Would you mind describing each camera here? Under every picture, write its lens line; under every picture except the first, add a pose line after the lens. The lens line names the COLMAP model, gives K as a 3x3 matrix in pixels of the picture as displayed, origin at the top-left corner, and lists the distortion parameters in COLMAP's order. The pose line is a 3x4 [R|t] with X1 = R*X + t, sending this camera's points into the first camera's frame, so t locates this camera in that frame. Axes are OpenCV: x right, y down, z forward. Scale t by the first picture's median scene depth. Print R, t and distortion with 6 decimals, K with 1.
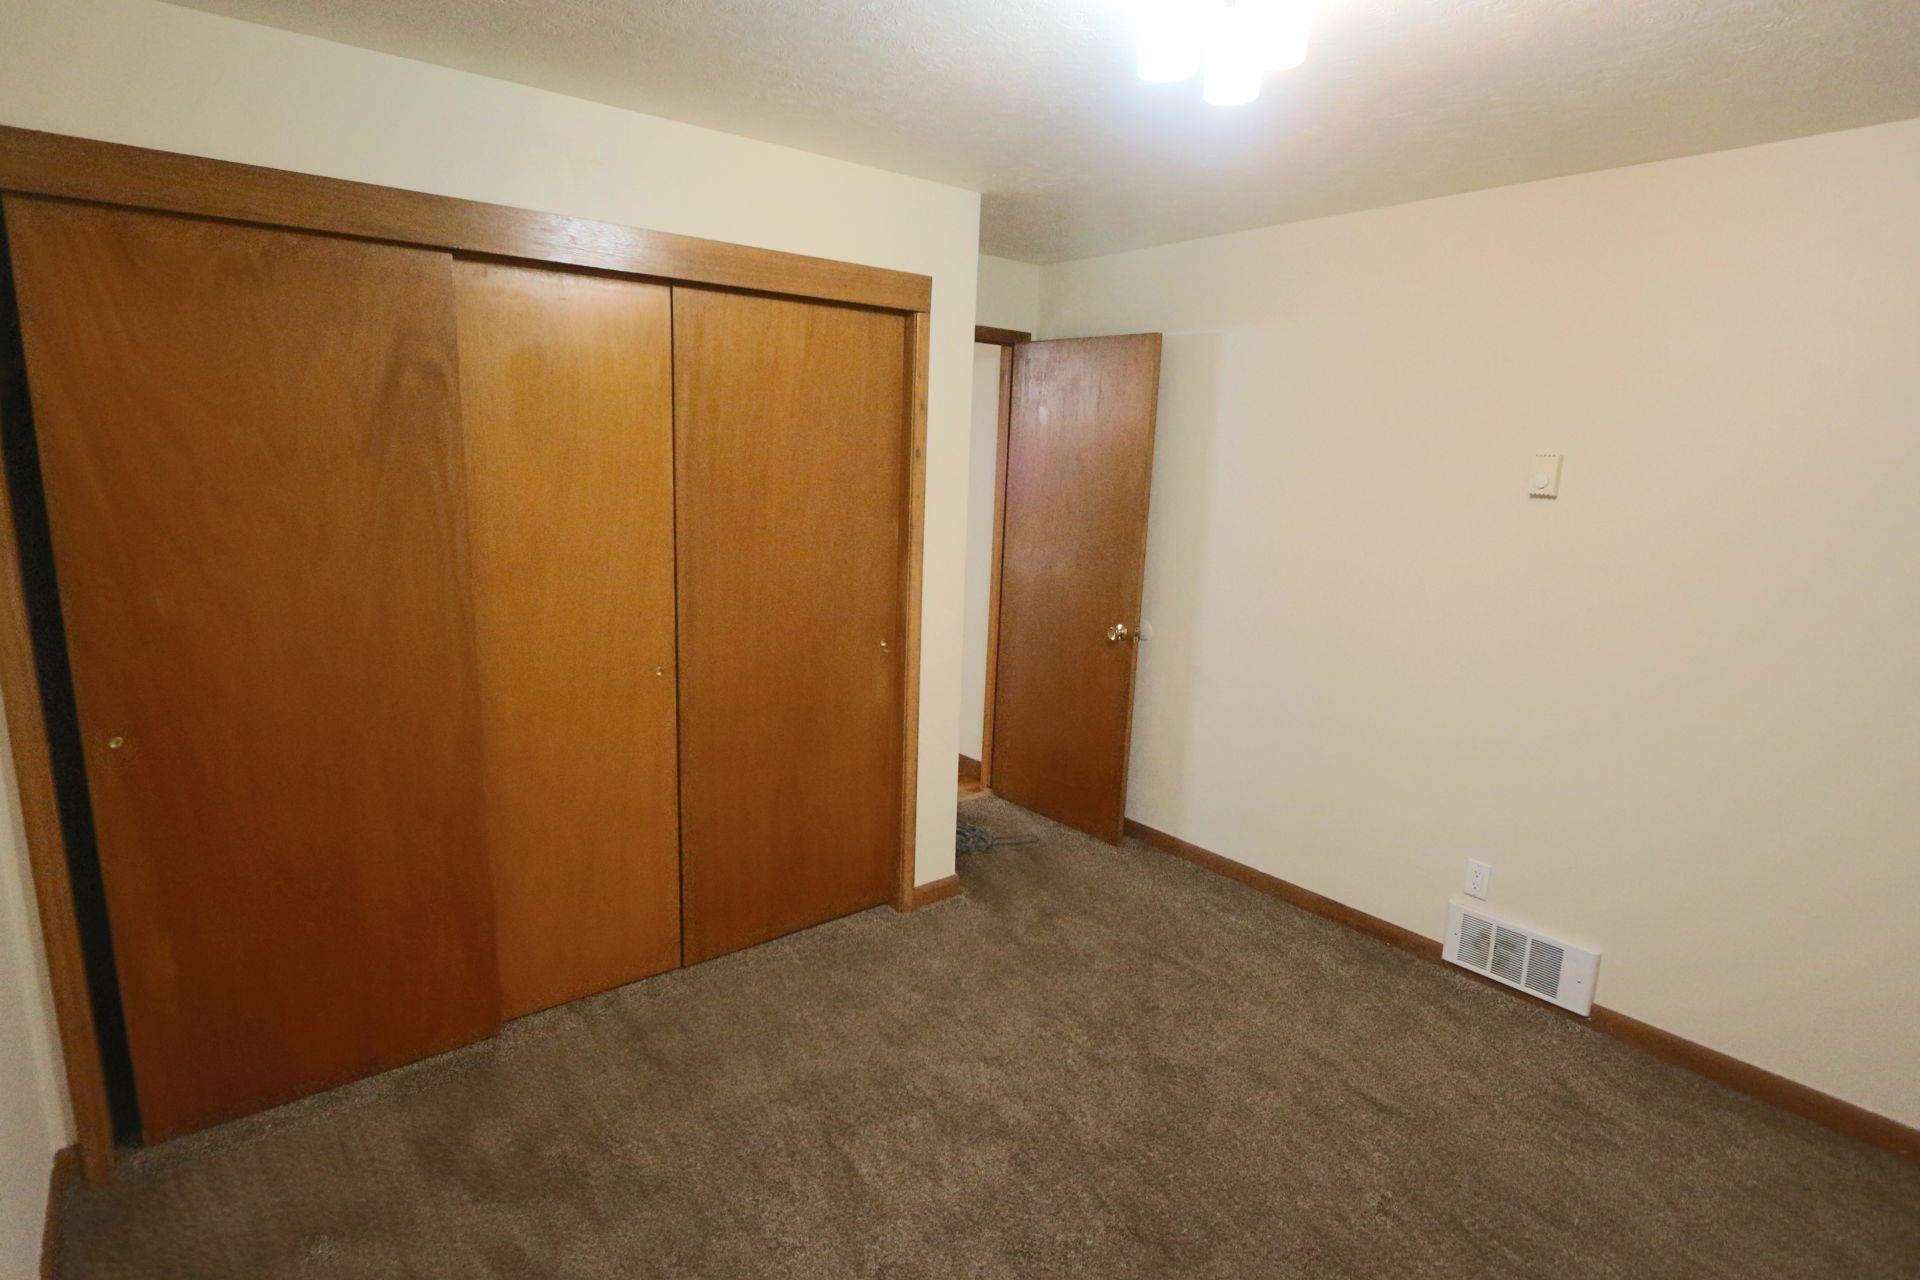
lens RADIAL K [[985.7, 0, 960.0], [0, 985.7, 640.0], [0, 0, 1]] dist [-0.013837, 0.000611]
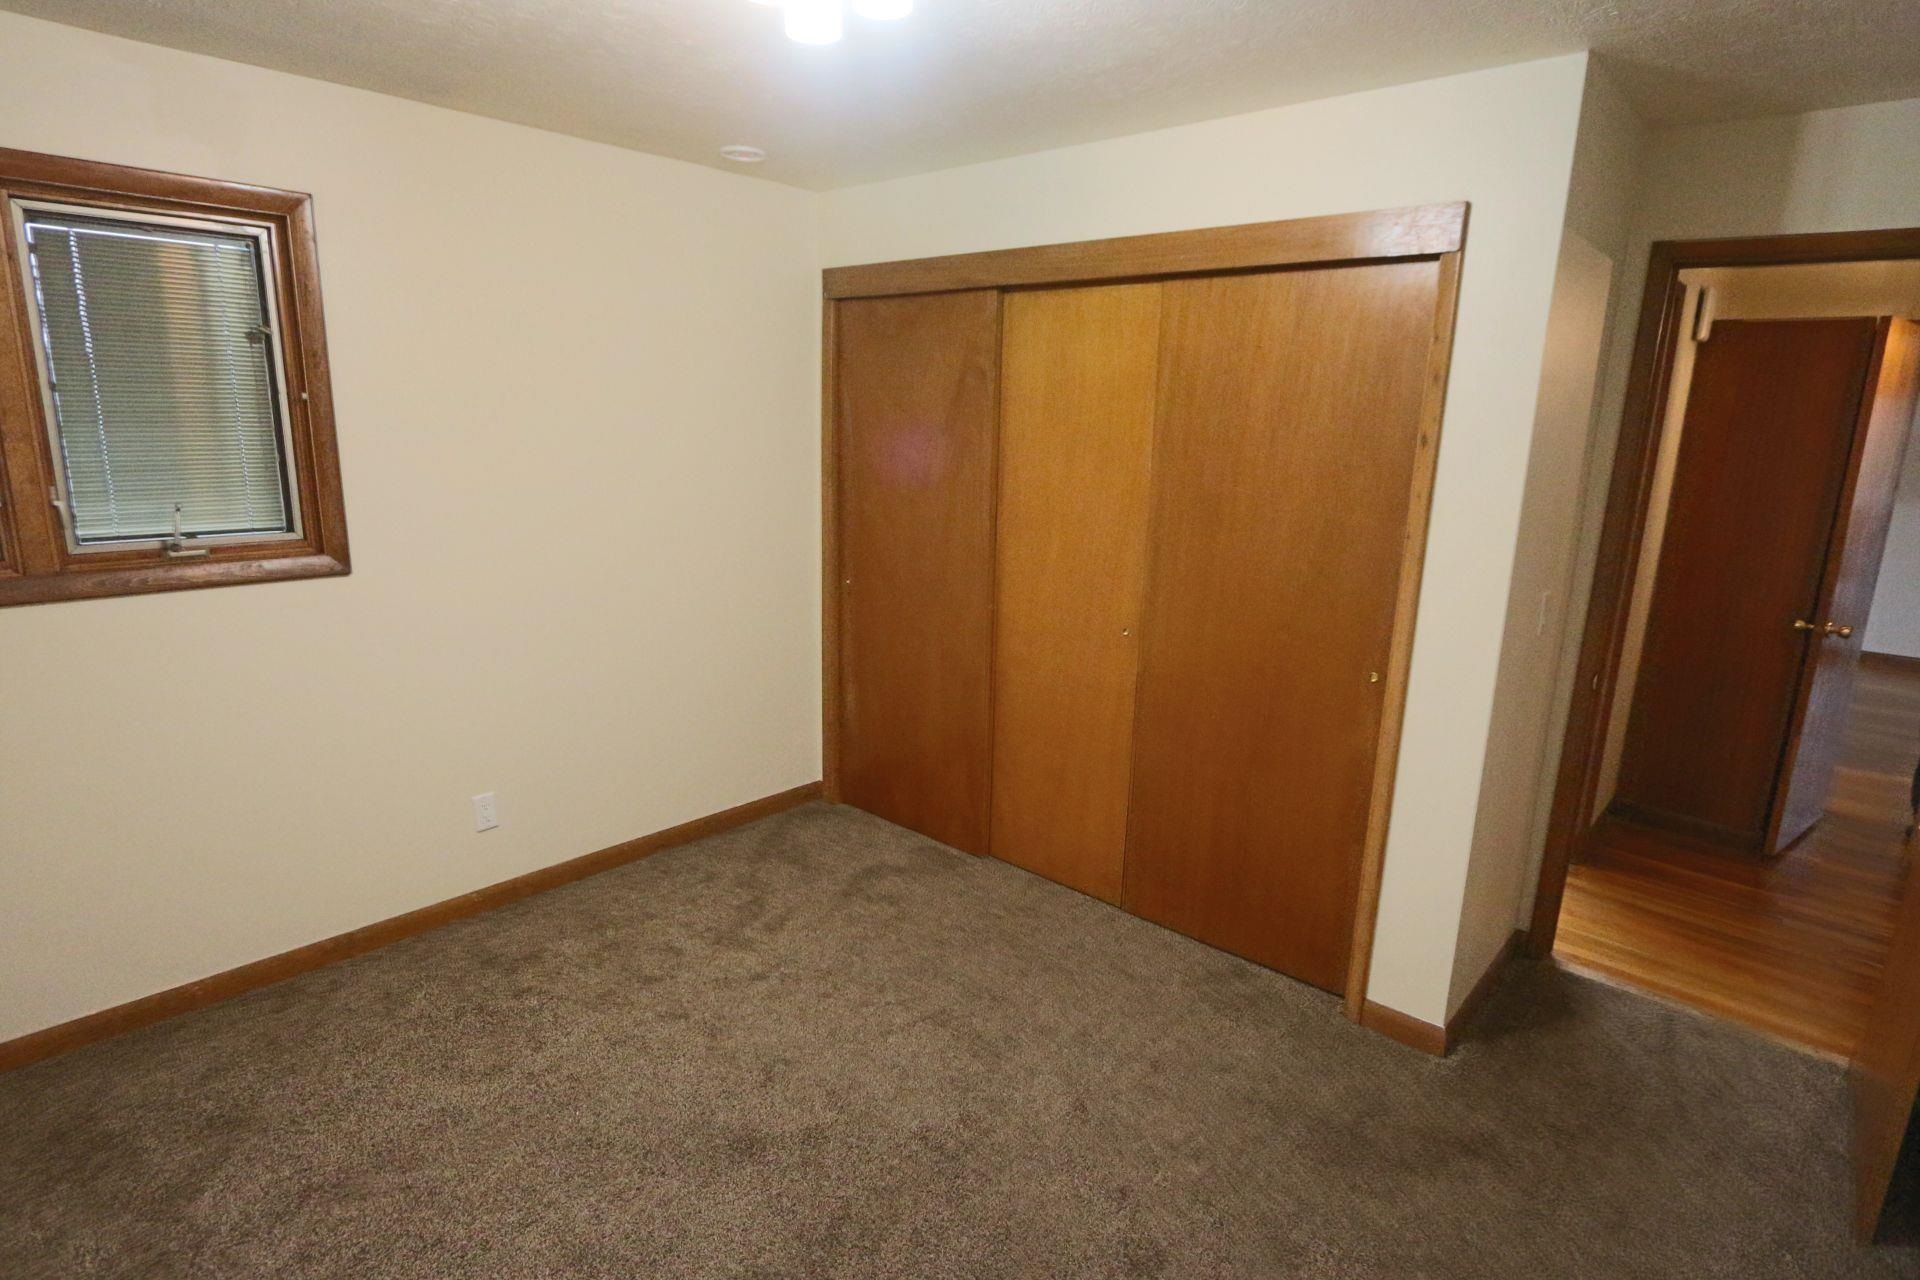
lens RADIAL K [[985.7, 0, 960.0], [0, 985.7, 640.0], [0, 0, 1]] dist [-0.013837, 0.000611]
pose [[0.164767, 0.189541, -0.967950, 0.770081], [-0.214123, 0.964832, 0.152481, -0.091544], [0.962810, 0.182137, 0.199557, 0.620615]]
